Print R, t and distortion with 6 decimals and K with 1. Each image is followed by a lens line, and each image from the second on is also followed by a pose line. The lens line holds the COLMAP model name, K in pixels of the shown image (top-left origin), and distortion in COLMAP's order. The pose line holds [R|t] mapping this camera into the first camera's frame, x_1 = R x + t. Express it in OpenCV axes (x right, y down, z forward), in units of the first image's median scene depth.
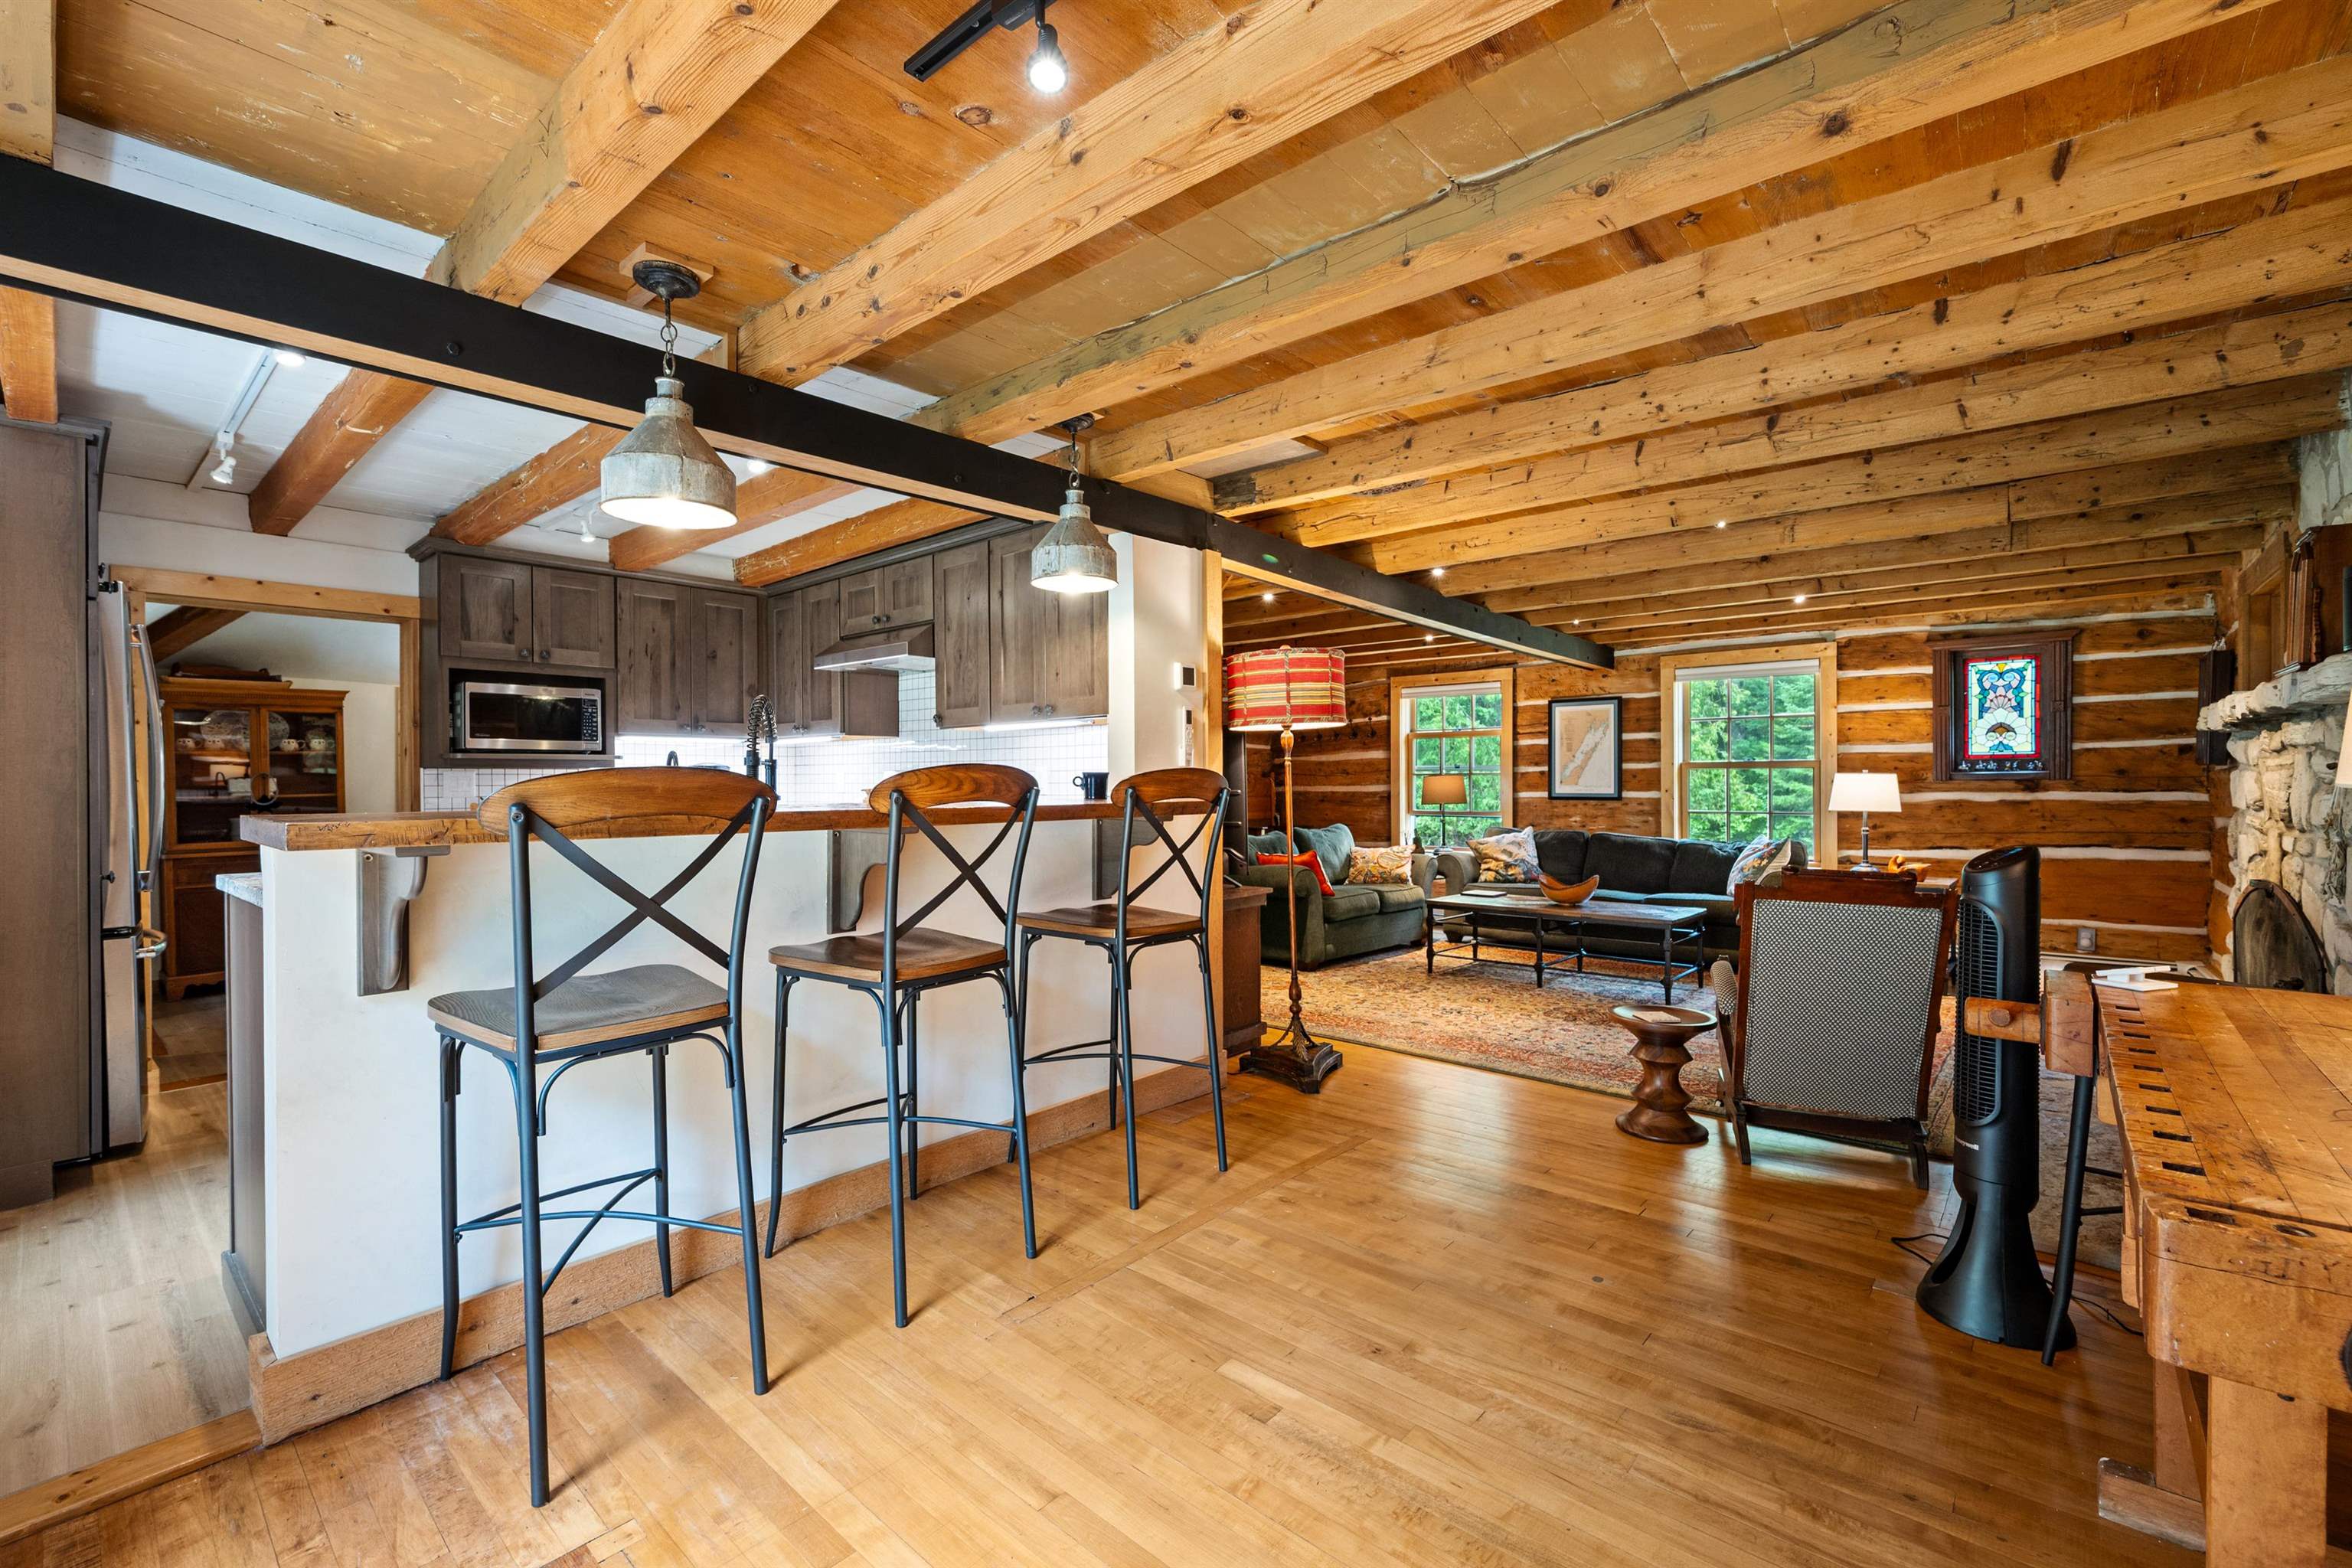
lens RADIAL K [[998.9, 0, 1197.5], [0, 998.9, 787.4], [0, 0, 1]] dist [-0.007172, -0.000092]
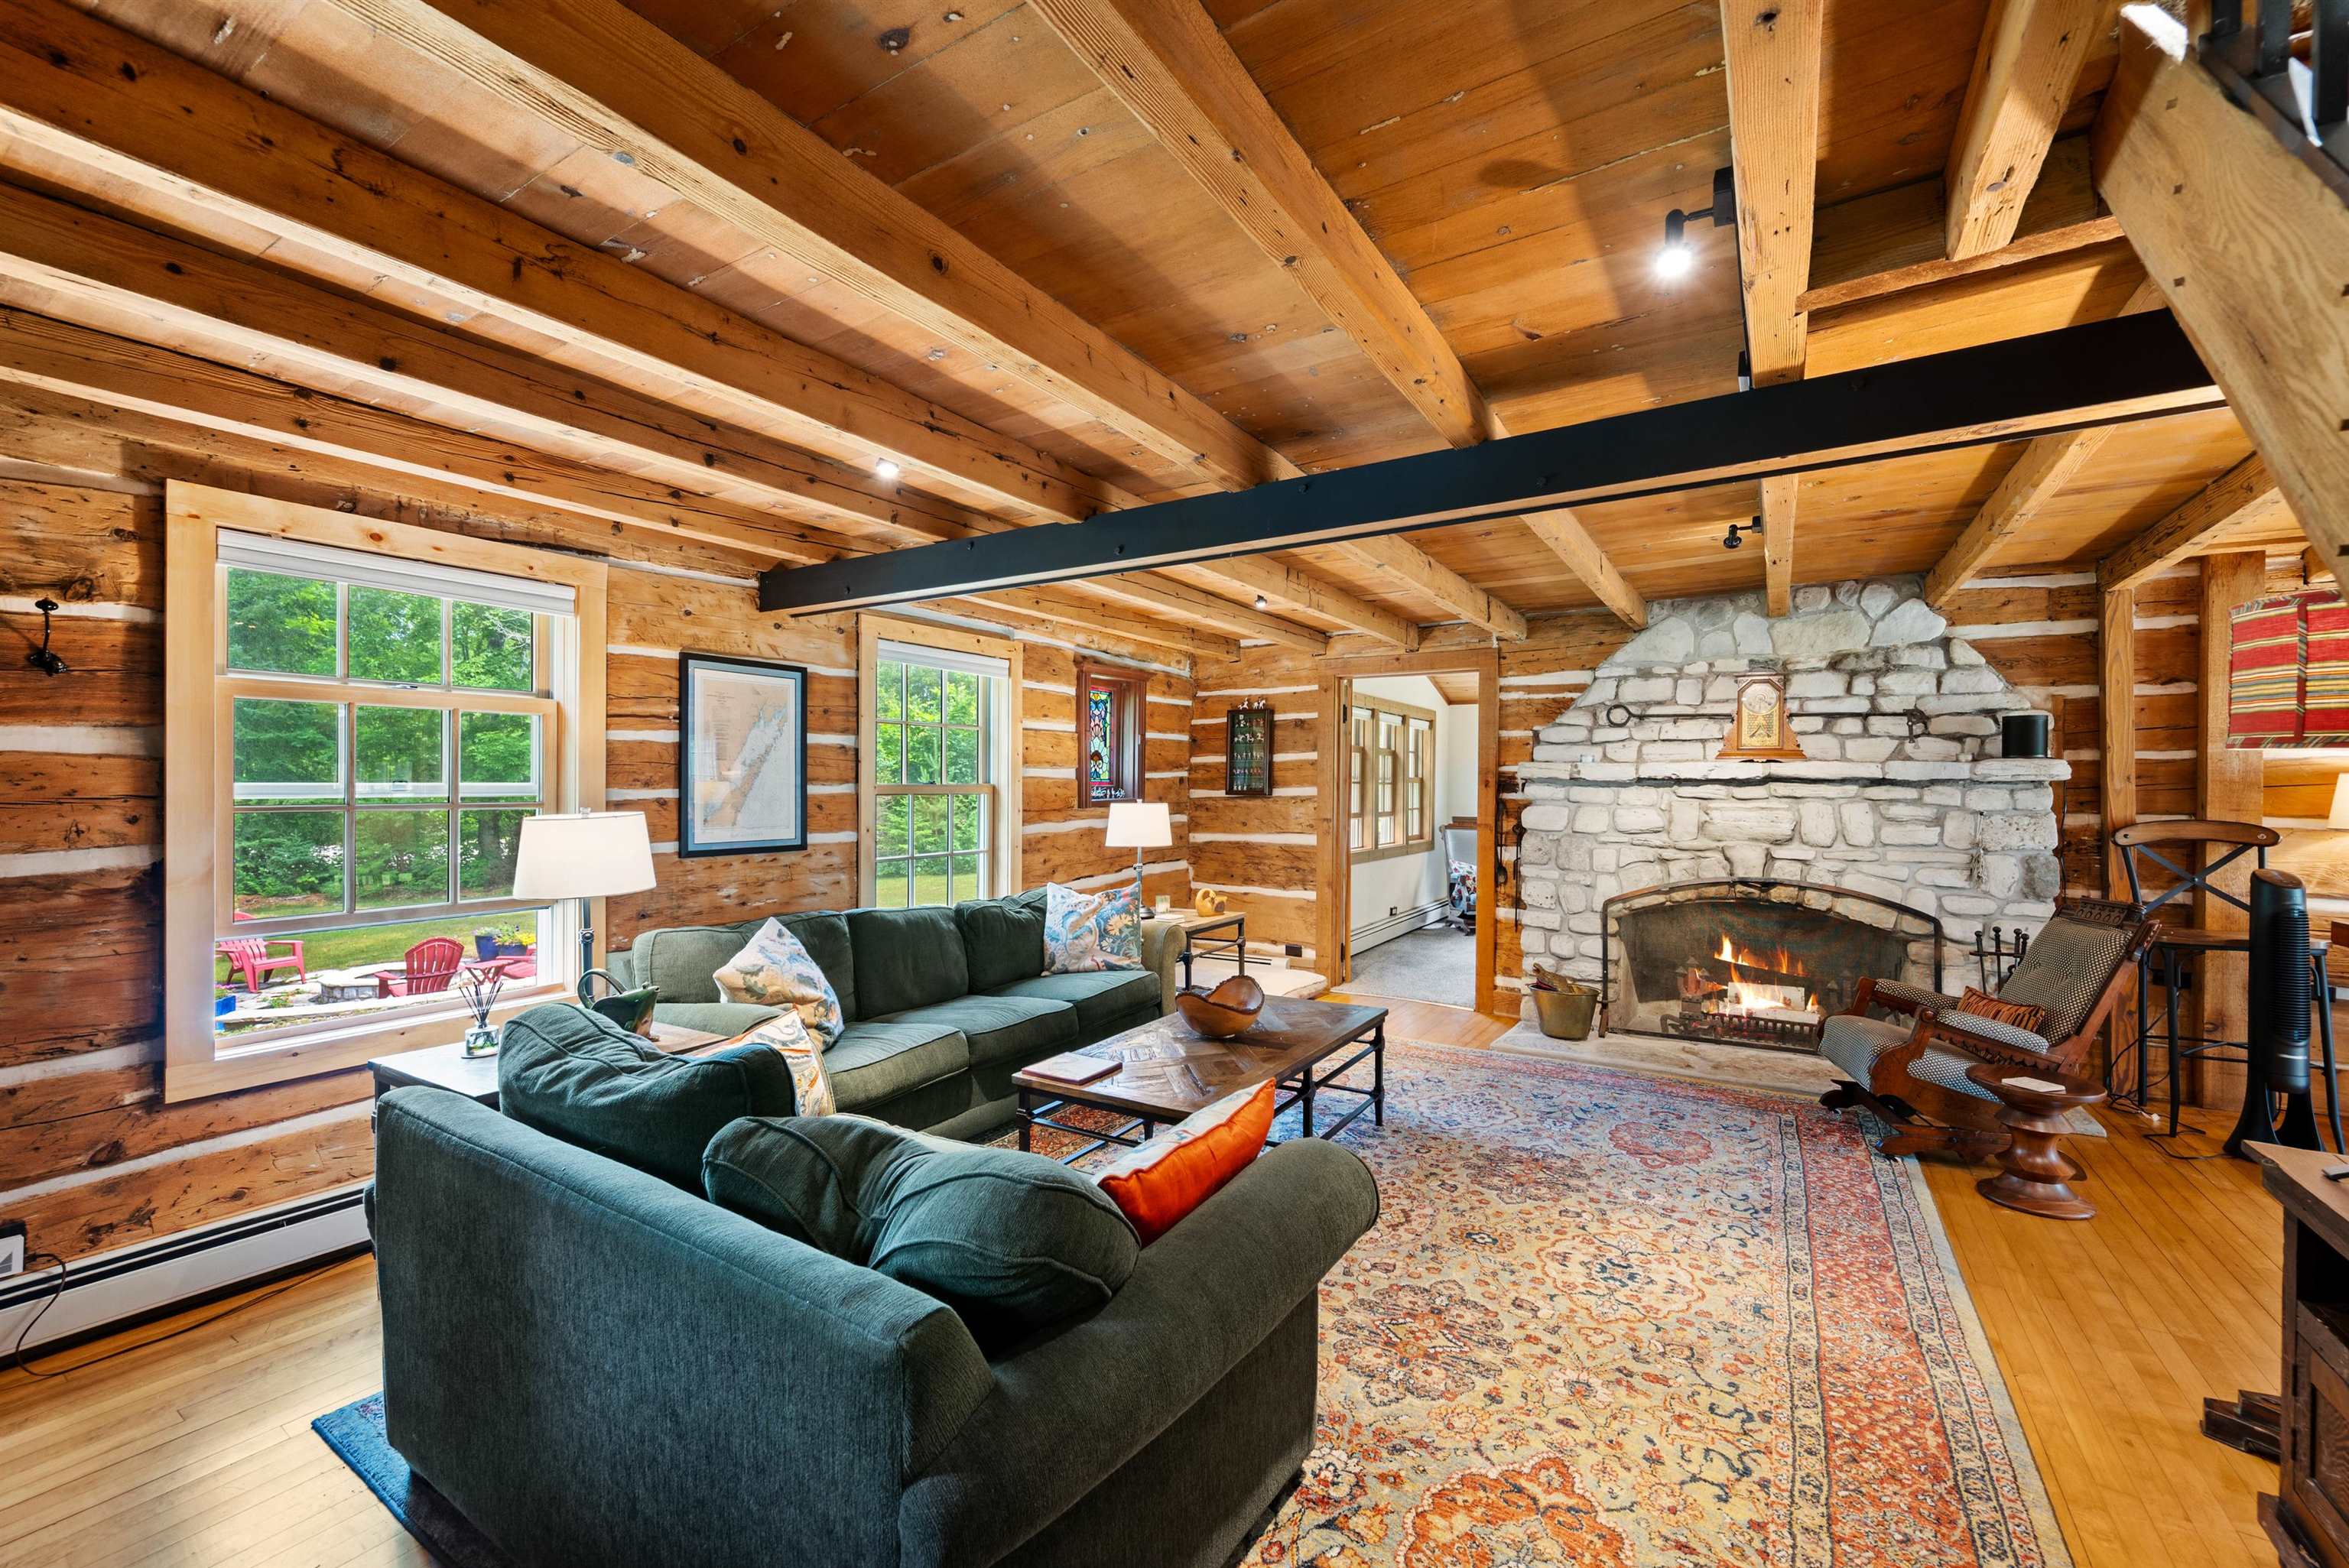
lens RADIAL K [[932.7, 0, 1173.1], [0, 932.7, 787.0], [0, 0, 1]] dist [0.000318, -0.000121]
pose [[-0.133893, -0.001091, 0.990995, -0.214497], [0.001244, 0.999998, 0.001269, -0.037948], [-0.990995, 0.001403, -0.133892, 1.391409]]
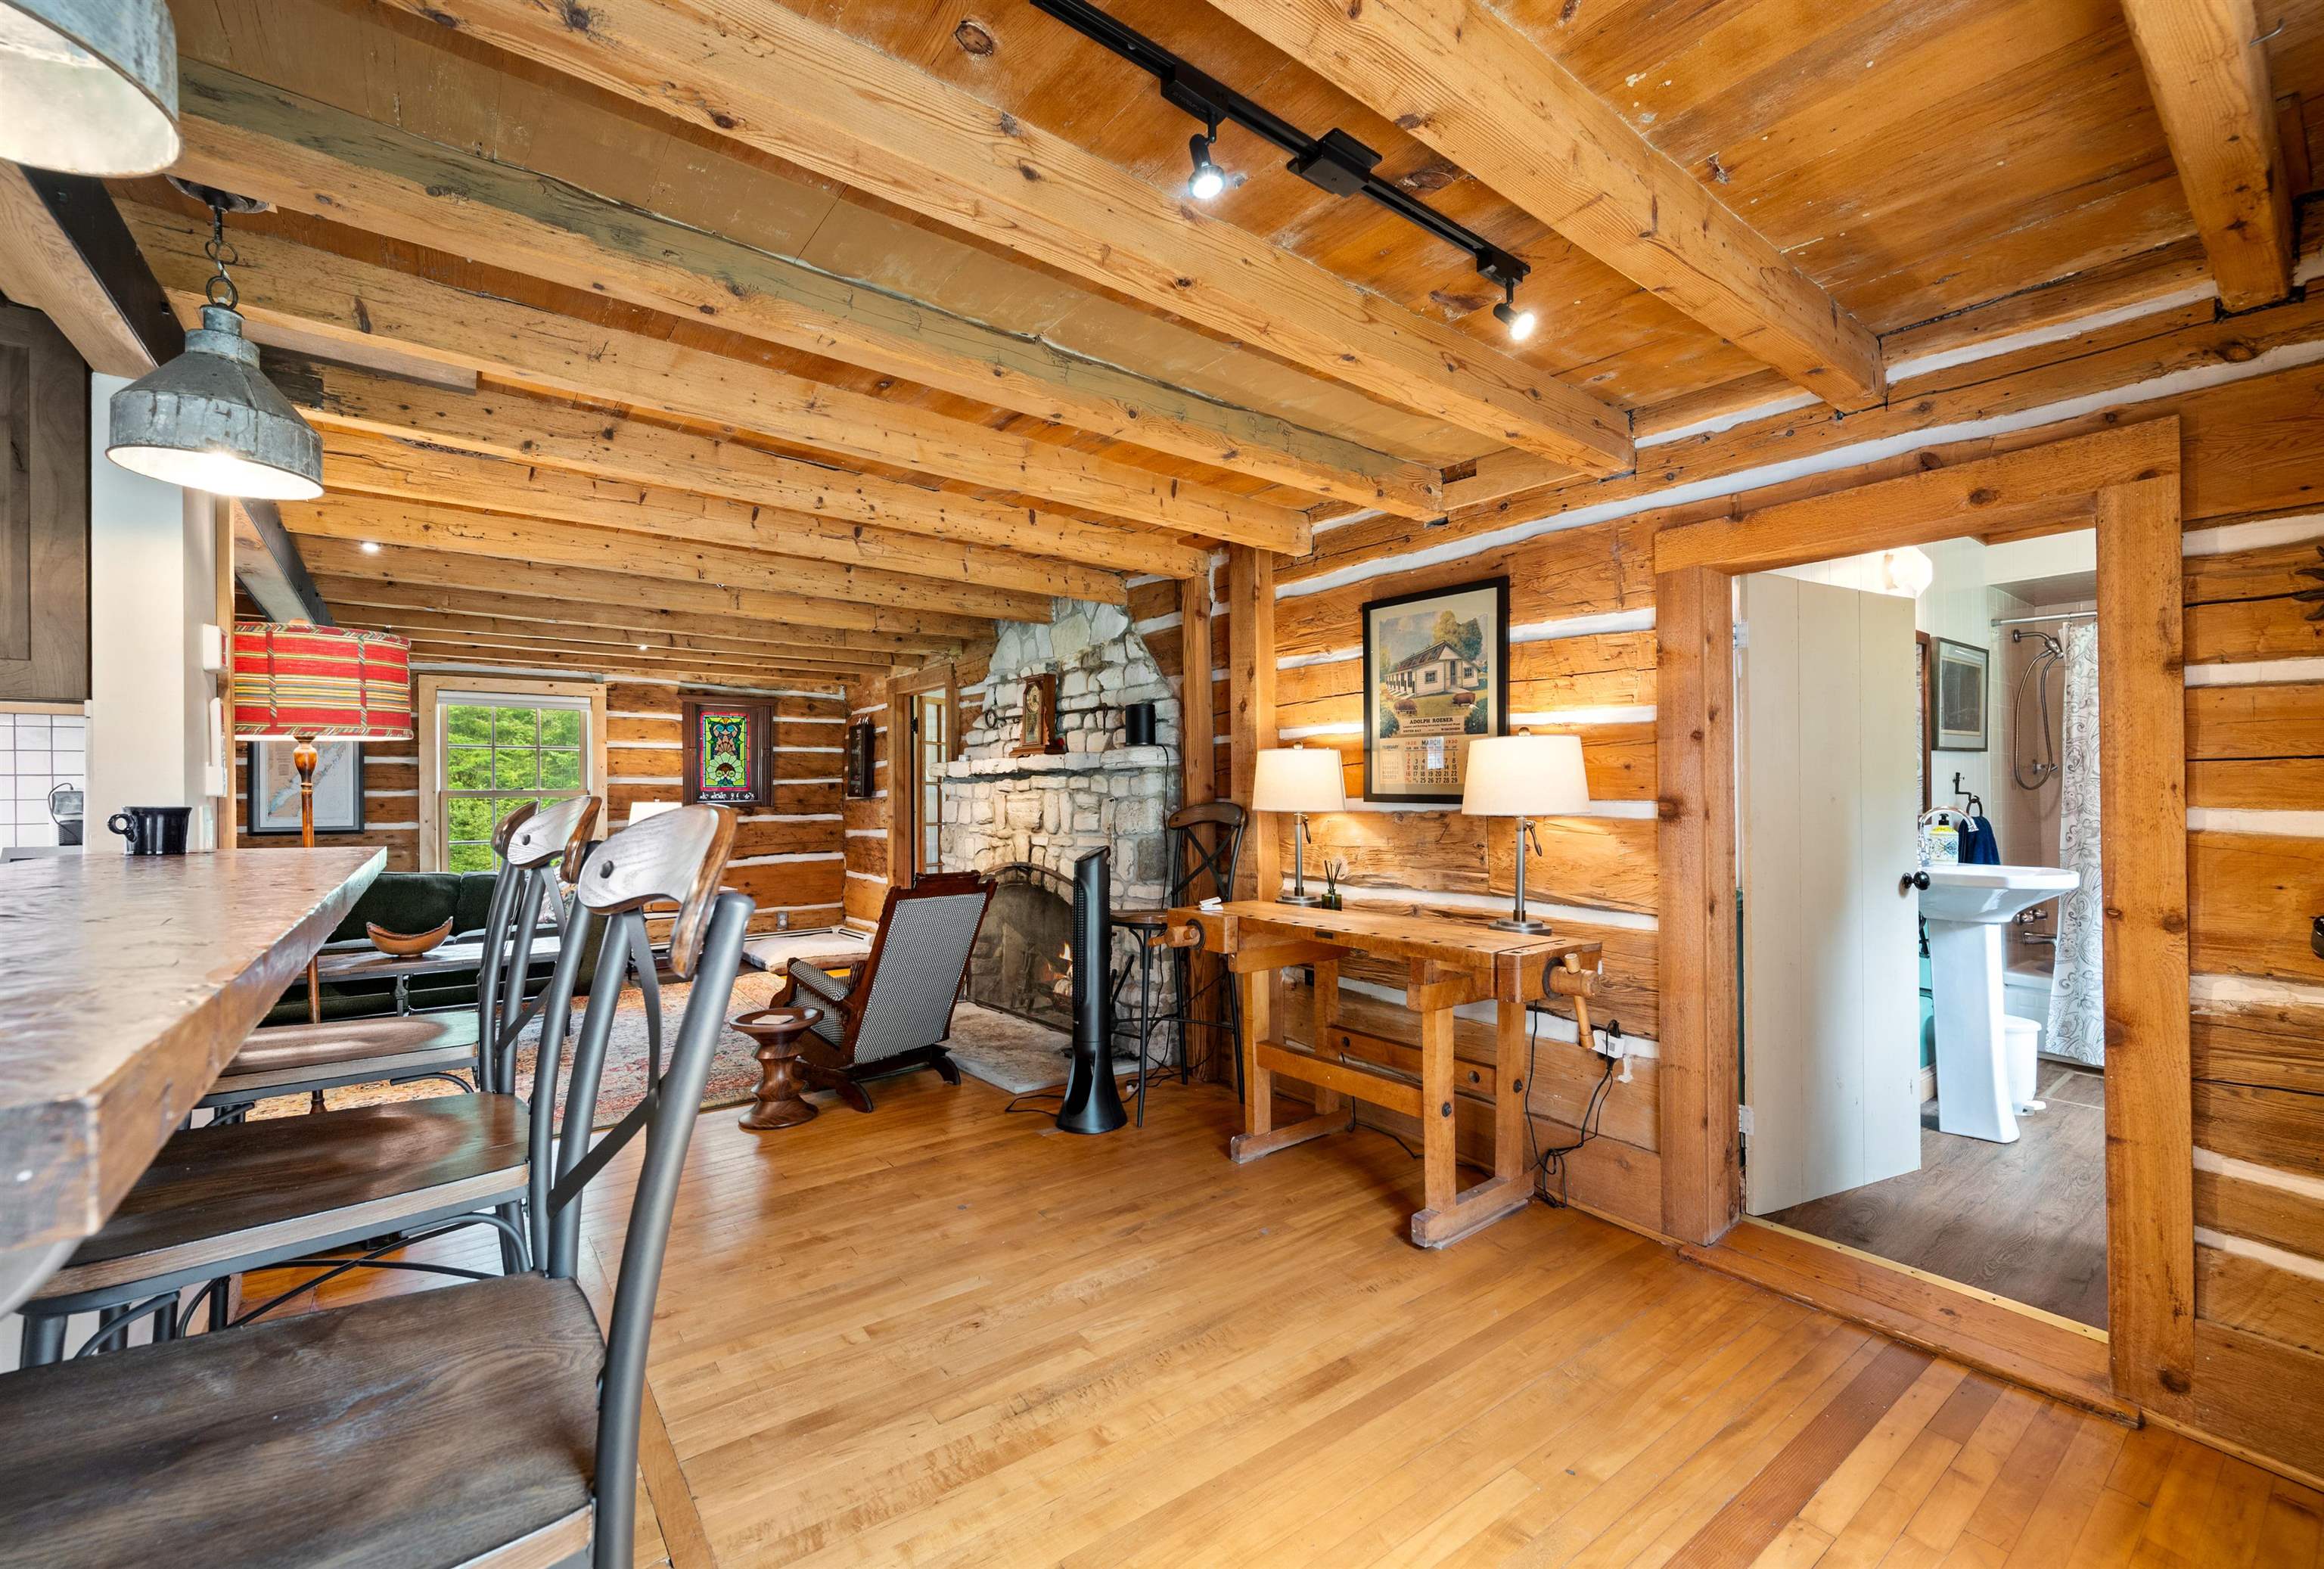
lens RADIAL K [[922.8, 0, 1167.2], [0, 922.8, 797.0], [0, 0, 1]] dist [0.000318, -0.000121]
pose [[0.217022, 0.002478, 0.976163, -0.331169], [0.014495, 0.999878, -0.005760, -0.007033], [-0.976059, 0.015399, 0.216960, 0.235283]]
